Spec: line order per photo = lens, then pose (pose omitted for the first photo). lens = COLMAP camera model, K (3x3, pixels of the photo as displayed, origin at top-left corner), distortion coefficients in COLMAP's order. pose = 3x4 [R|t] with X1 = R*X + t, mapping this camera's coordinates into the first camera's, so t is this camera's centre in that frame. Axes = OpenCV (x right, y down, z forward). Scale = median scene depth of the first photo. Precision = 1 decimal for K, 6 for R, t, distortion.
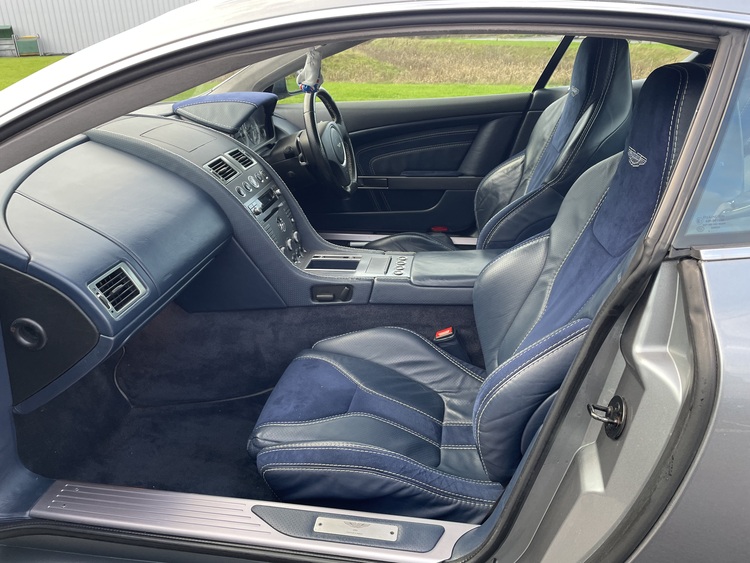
lens RADIAL K [[575.4, 0, 374.6], [0, 575.4, 279.9], [0, 0, 1]] dist [0.020168, -0.019782]
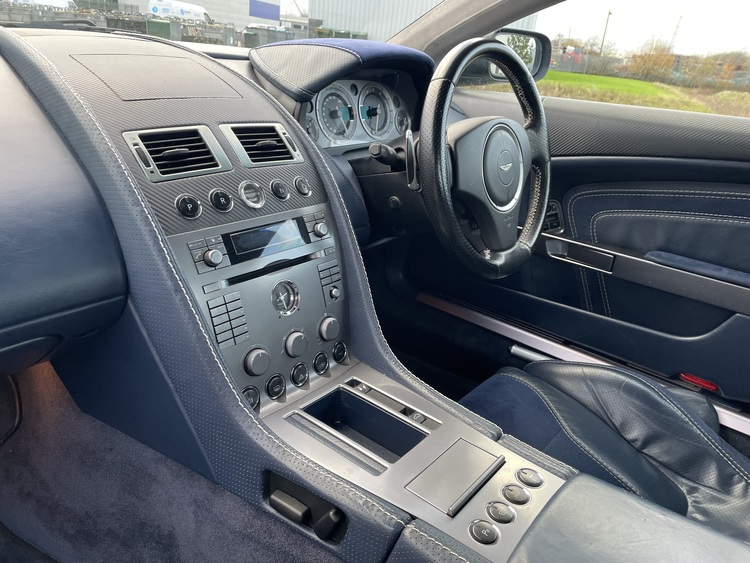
lens RADIAL K [[575.4, 0, 375.8], [0, 575.4, 279.9], [0, 0, 1]] dist [0.020168, -0.019782]
pose [[0.860313, 0.283654, -0.423559, 0.074576], [-0.302260, 0.952918, 0.024227, -0.121340], [0.410489, 0.107182, 0.905544, 0.522286]]
